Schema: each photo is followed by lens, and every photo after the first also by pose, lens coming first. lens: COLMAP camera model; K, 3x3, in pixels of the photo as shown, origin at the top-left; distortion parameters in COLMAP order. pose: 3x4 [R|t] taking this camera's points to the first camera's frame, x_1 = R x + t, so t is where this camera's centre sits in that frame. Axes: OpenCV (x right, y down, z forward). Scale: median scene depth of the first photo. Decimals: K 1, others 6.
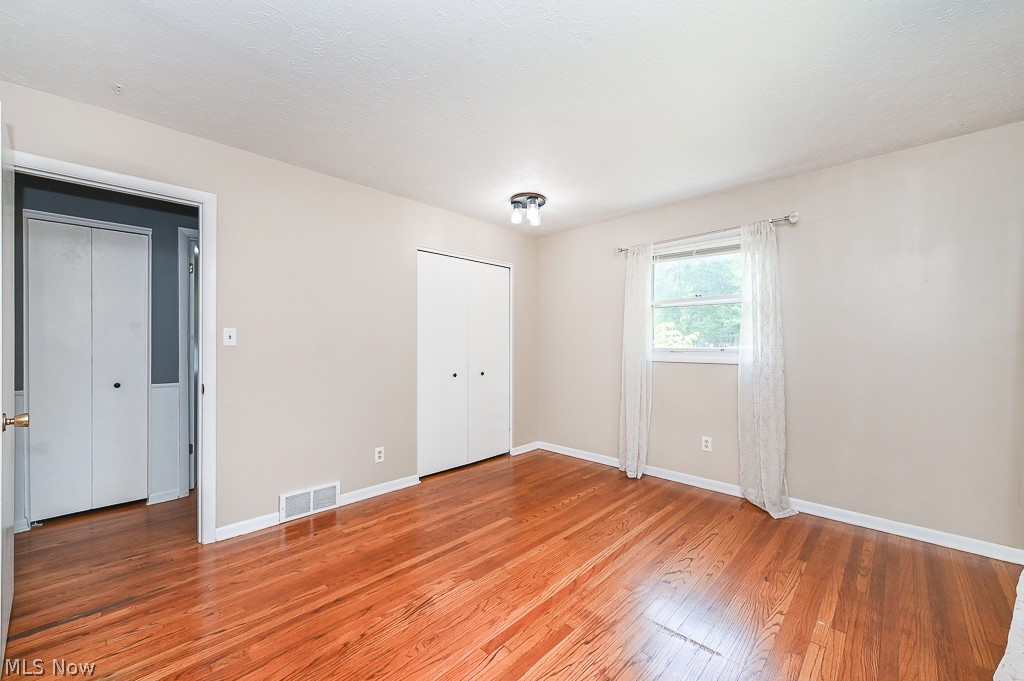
lens RADIAL K [[402.8, 0, 510.2], [0, 402.8, 339.5], [0, 0, 1]] dist [0.000857, -0.000064]
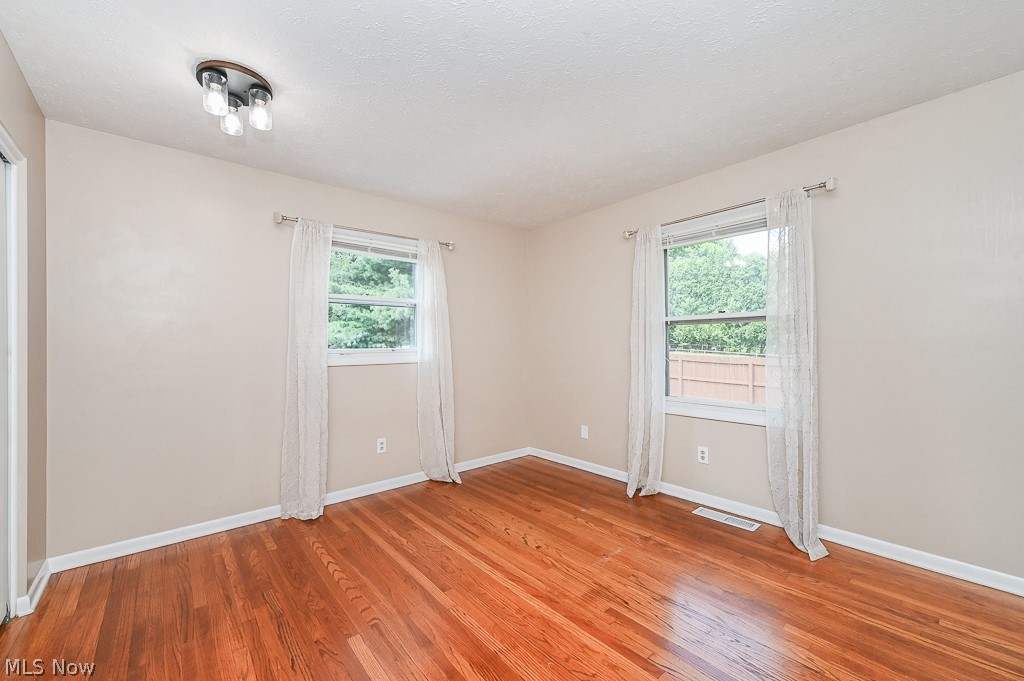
lens RADIAL K [[402.8, 0, 510.2], [0, 402.8, 339.5], [0, 0, 1]] dist [0.000857, -0.000064]
pose [[0.102031, 0.005067, 0.994768, -0.611020], [0.001515, 0.999985, -0.005249, -0.001135], [-0.994780, 0.002043, 0.102022, 0.737841]]
